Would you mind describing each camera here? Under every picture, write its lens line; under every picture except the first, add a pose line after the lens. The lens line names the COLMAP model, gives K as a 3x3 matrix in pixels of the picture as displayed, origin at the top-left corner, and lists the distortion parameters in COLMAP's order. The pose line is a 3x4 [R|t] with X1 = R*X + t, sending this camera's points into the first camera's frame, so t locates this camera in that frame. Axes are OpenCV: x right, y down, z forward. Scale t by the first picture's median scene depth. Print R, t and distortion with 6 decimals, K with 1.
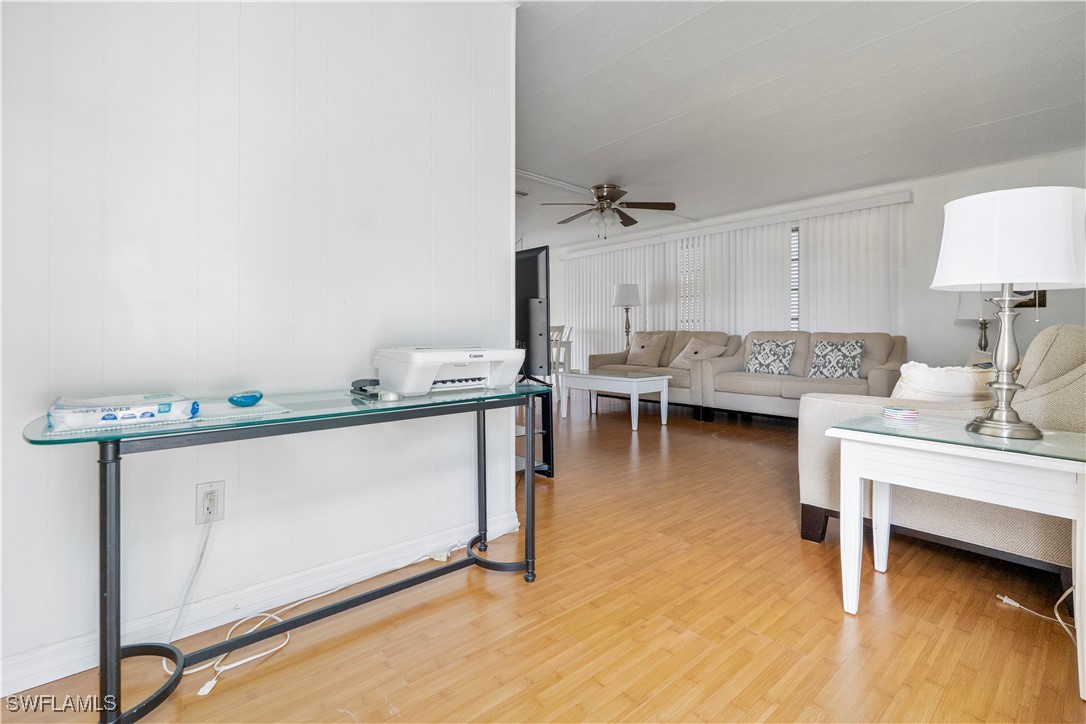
lens RADIAL K [[491.9, 0, 537.9], [0, 491.9, 332.8], [0, 0, 1]] dist [-0.002048, -0.000214]
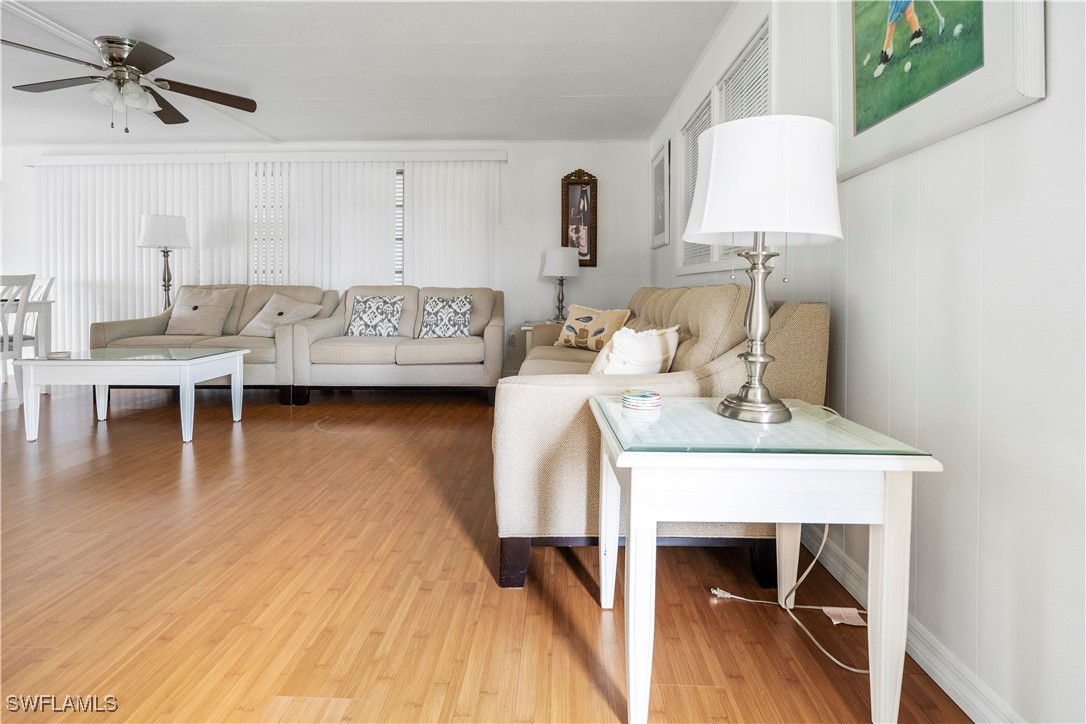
lens RADIAL K [[491.9, 0, 535.5], [0, 491.9, 289.2], [0, 0, 1]] dist [-0.002048, -0.000214]
pose [[0.668533, -0.003842, 0.743673, 0.025449], [-0.002699, 0.999968, 0.007592, -0.004830], [-0.743678, -0.007083, 0.668501, 0.238778]]
